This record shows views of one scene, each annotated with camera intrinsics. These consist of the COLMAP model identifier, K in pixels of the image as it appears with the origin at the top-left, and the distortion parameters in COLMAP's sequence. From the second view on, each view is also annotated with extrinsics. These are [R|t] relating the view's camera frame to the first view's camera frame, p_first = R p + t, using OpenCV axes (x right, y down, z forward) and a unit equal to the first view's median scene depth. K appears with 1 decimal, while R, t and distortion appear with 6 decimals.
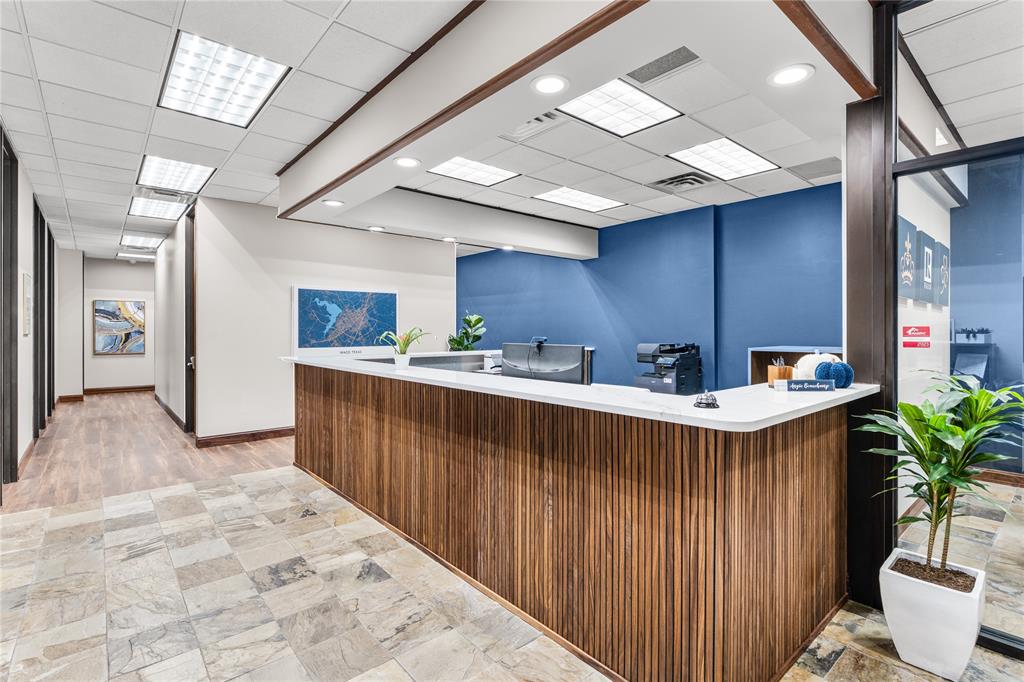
lens RADIAL K [[462.7, 0, 513.9], [0, 462.7, 332.5], [0, 0, 1]] dist [-0.001687, 0.000358]
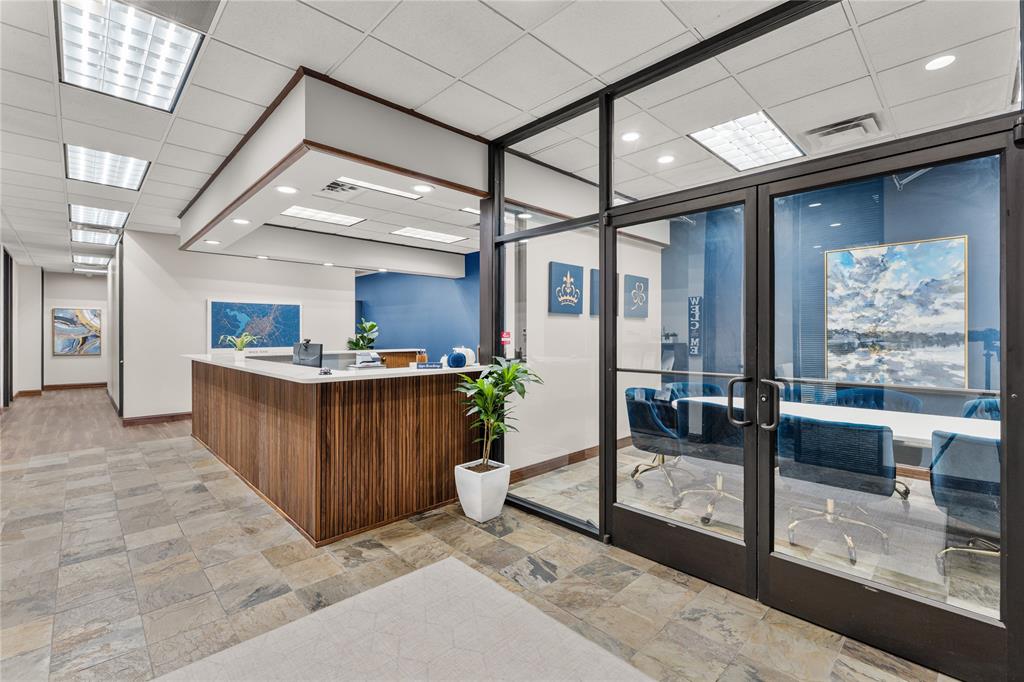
lens RADIAL K [[412.5, 0, 487.8], [0, 412.5, 334.7], [0, 0, 1]] dist [0.000420, -0.000736]
pose [[0.998471, -0.001488, 0.055250, 0.389441], [0.001653, 0.999994, -0.002931, 0.000391], [-0.055245, 0.003018, 0.998468, -0.293231]]
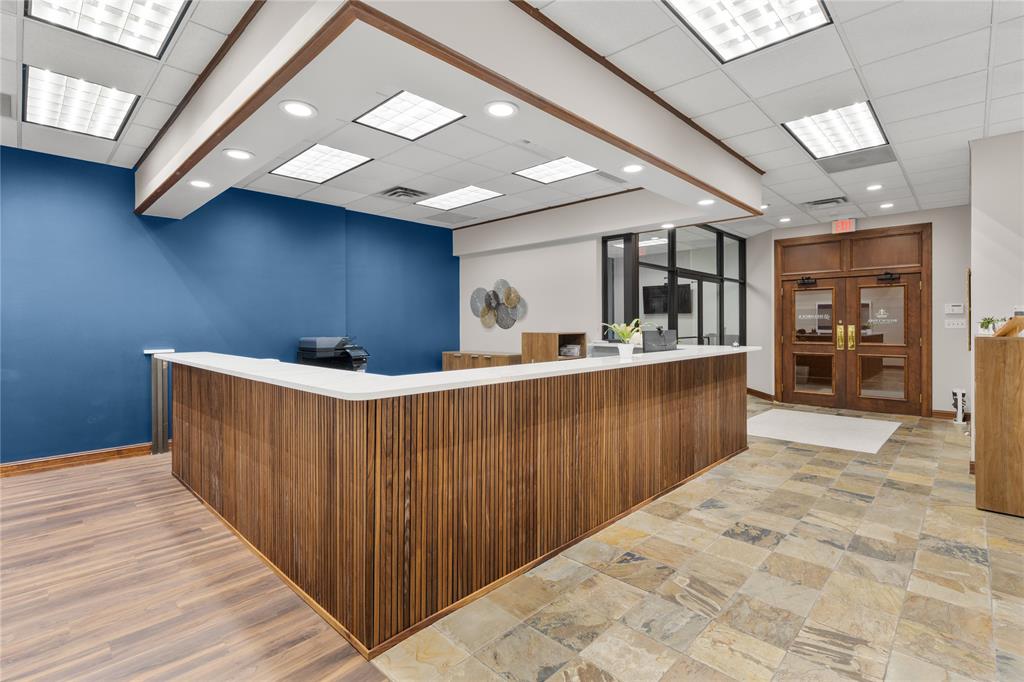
lens RADIAL K [[462.7, 0, 489.1], [0, 462.7, 329.1], [0, 0, 1]] dist [-0.001687, 0.000358]
pose [[-0.030375, -0.008050, 0.999506, -1.047100], [0.000157, 0.999968, 0.008058, 0.001091], [-0.999539, 0.000401, -0.030373, 1.090848]]
